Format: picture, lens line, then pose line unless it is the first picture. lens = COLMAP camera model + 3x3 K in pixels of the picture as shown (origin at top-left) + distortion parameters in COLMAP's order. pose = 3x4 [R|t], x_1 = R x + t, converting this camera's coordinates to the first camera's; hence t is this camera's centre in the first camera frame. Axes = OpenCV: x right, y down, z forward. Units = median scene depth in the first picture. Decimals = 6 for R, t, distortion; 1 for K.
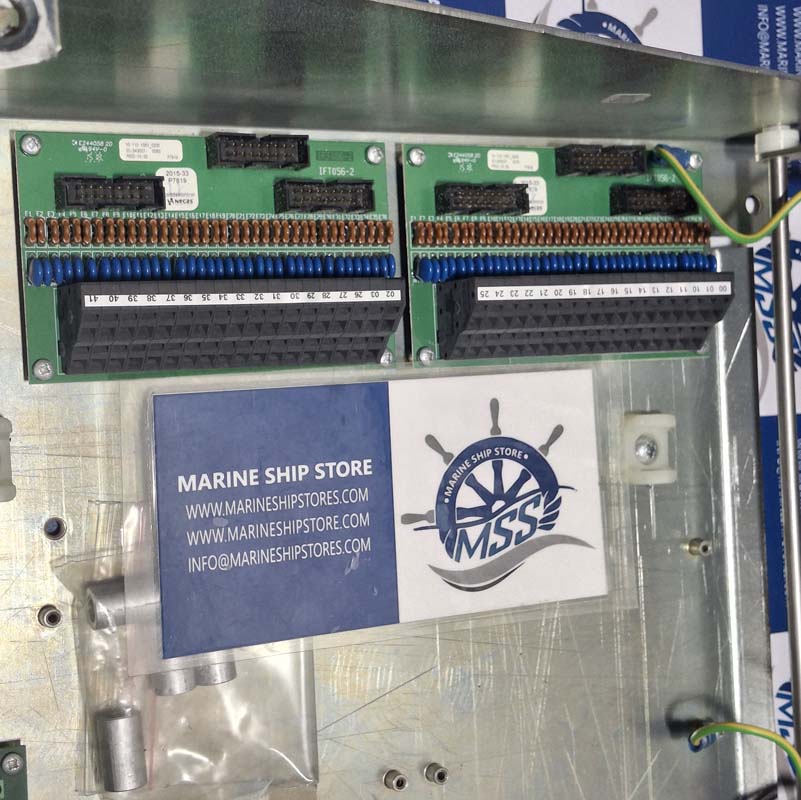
lens RADIAL K [[1488.1, 0, 405.7], [0, 1488.1, 393.8], [0, 0, 1]] dist [0.040548, 0.000000]
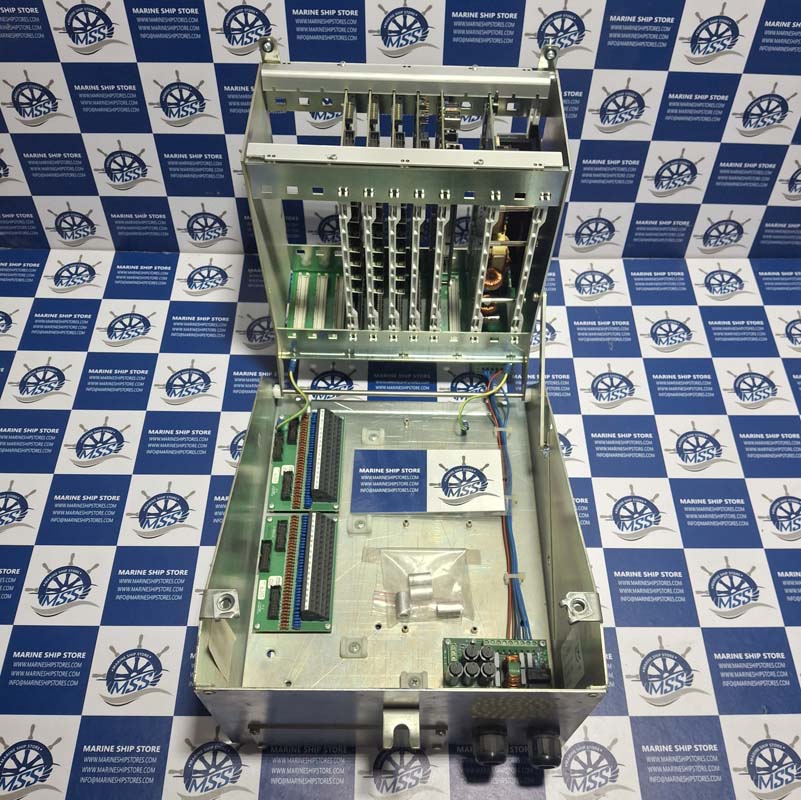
lens RADIAL K [[783.9, 0, 410.8], [0, 783.9, 393.7], [0, 0, 1]] dist [0.006480, 0.000000]
pose [[0.058834, -0.982530, 0.176561, -0.035882], [0.998181, 0.060231, 0.002554, 0.121741], [-0.013144, 0.176089, 0.984286, -0.714352]]
